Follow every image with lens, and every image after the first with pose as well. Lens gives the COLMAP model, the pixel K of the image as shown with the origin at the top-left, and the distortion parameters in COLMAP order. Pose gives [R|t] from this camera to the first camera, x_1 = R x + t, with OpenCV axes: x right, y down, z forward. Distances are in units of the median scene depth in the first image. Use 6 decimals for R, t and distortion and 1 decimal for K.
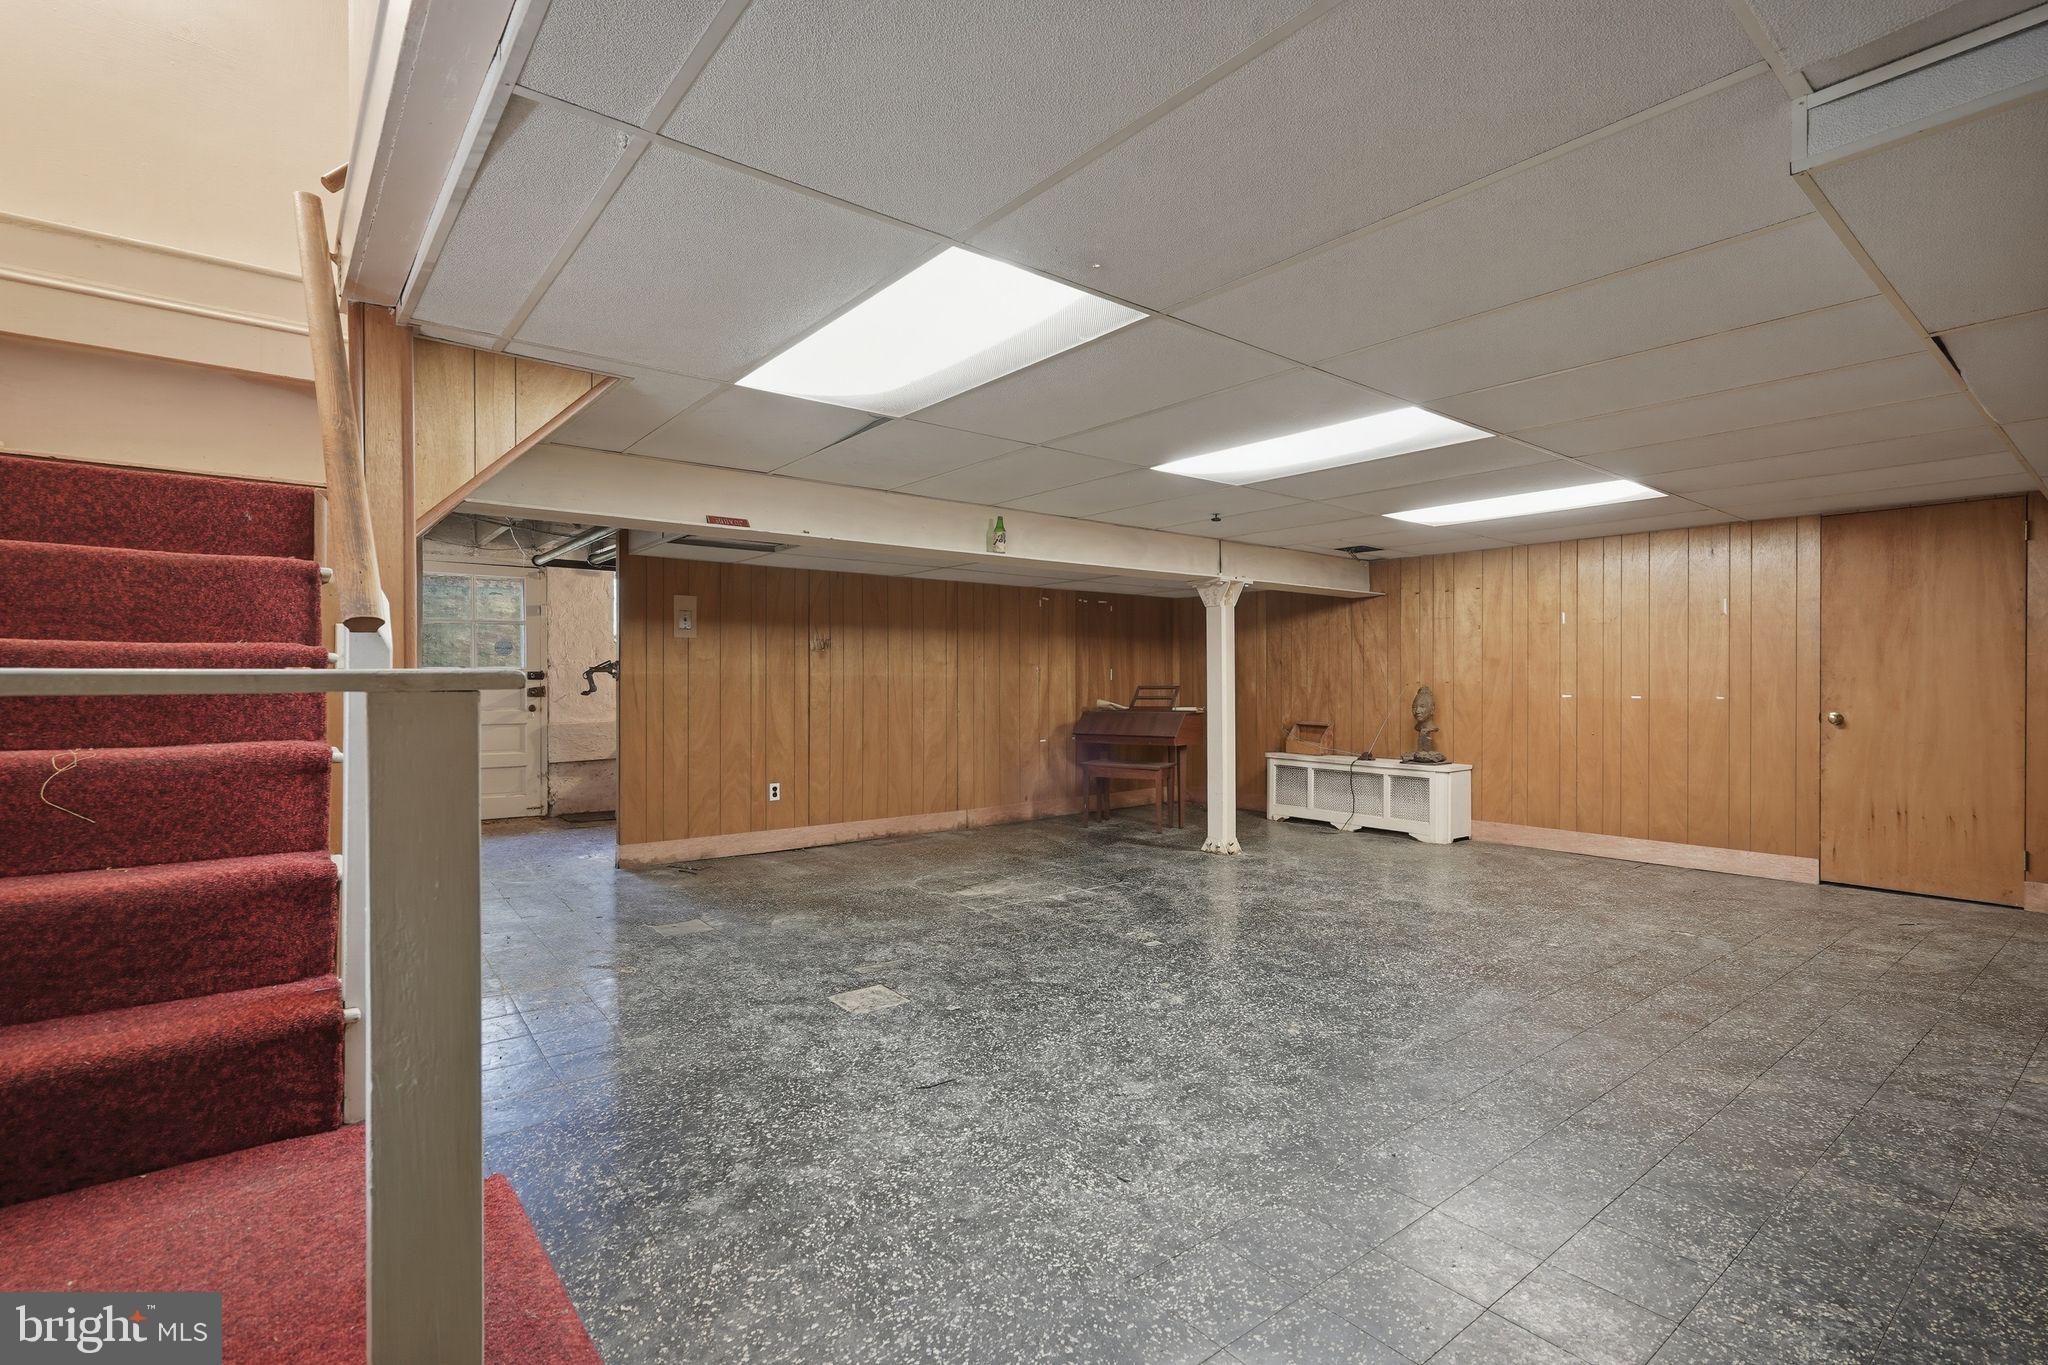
lens RADIAL K [[937.3, 0, 1022.0], [0, 937.3, 686.2], [0, 0, 1]] dist [-0.000229, 0.000909]
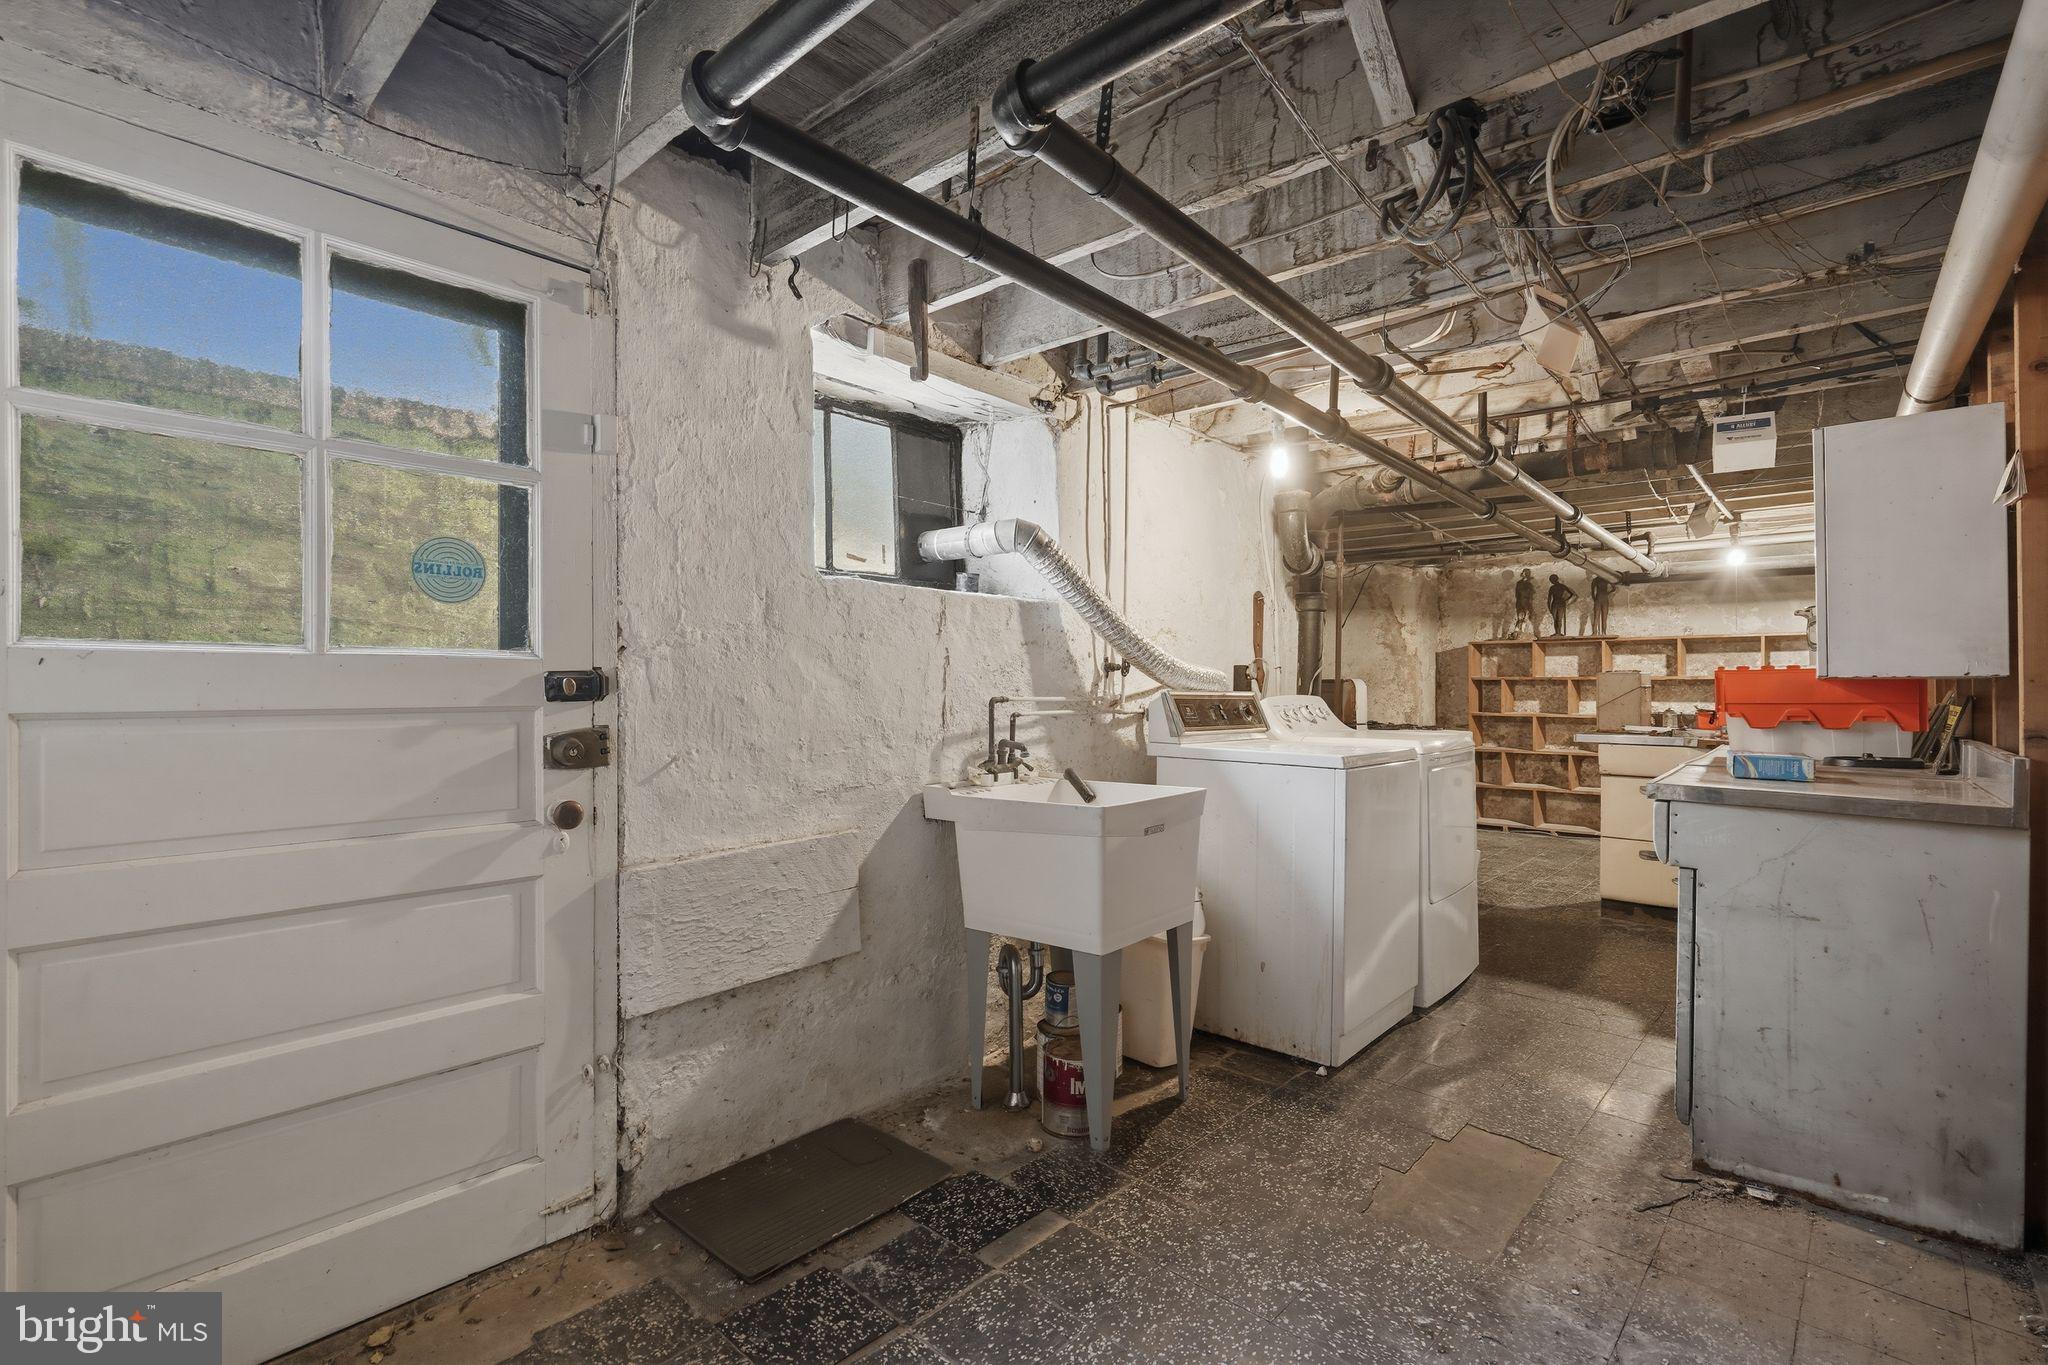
lens RADIAL K [[937.3, 0, 1023.8], [0, 937.3, 683.5], [0, 0, 1]] dist [-0.000229, 0.000909]
pose [[0.984981, 0.000198, 0.172661, -0.441045], [0.000309, 0.999996, -0.002908, -0.011049], [-0.172661, 0.002917, 0.984977, 0.724129]]
